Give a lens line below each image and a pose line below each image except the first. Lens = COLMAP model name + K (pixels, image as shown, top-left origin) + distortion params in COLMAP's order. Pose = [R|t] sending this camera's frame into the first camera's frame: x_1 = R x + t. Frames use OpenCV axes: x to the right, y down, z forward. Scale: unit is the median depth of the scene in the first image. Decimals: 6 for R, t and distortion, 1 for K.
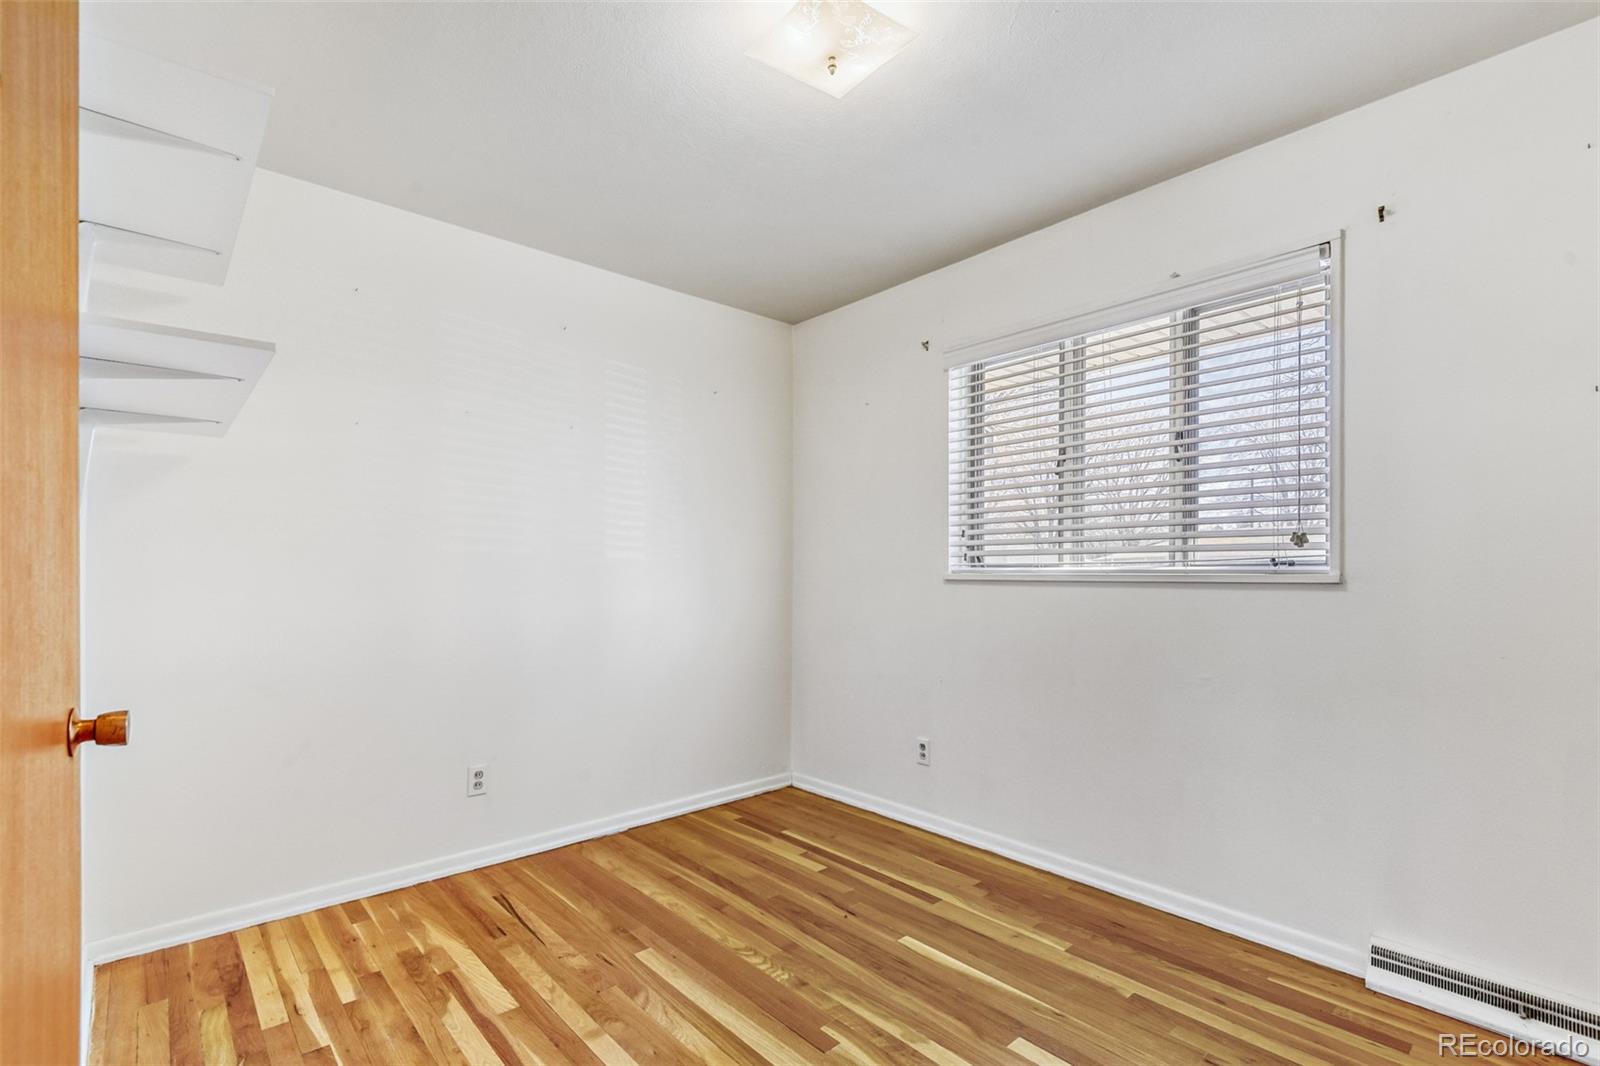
lens RADIAL K [[743.5, 0, 799.2], [0, 743.5, 534.9], [0, 0, 1]] dist [0.026454, -0.019432]
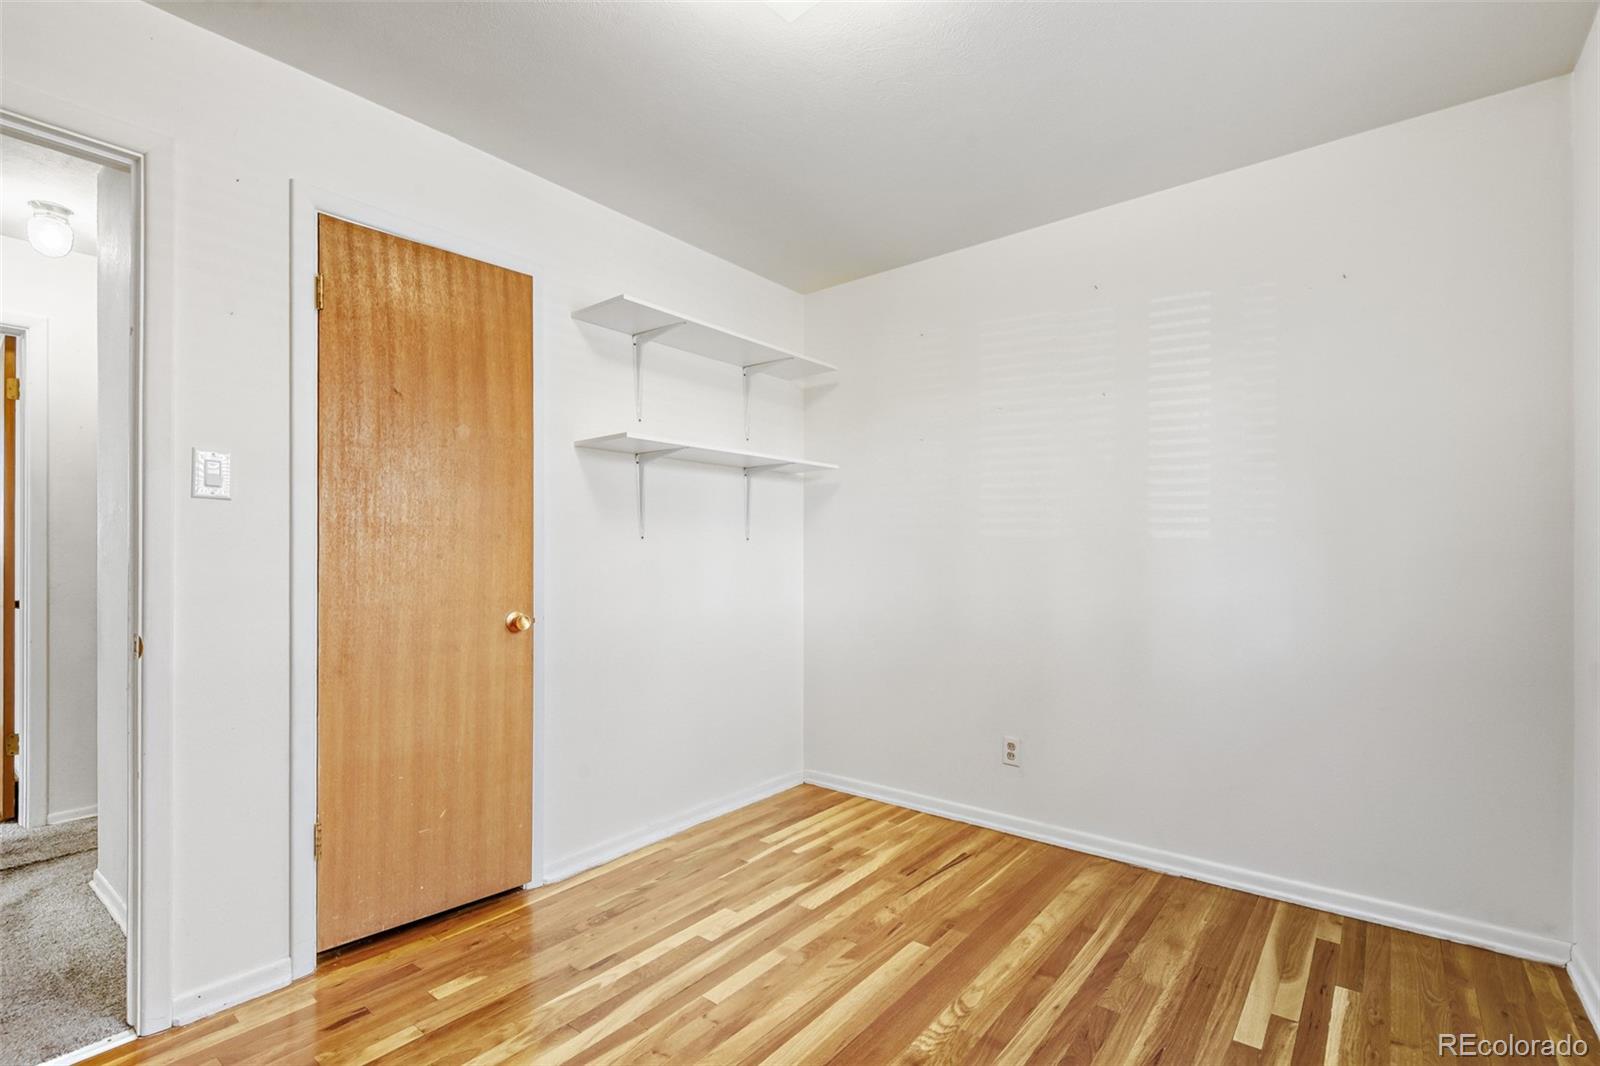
lens RADIAL K [[734.7, 0, 801.6], [0, 734.7, 538.2], [0, 0, 1]] dist [0.028252, -0.014487]
pose [[0.176521, -0.019764, -0.984098, 0.648125], [0.047727, 0.998794, -0.011498, 0.027770], [0.983139, -0.044938, 0.177252, 0.627300]]
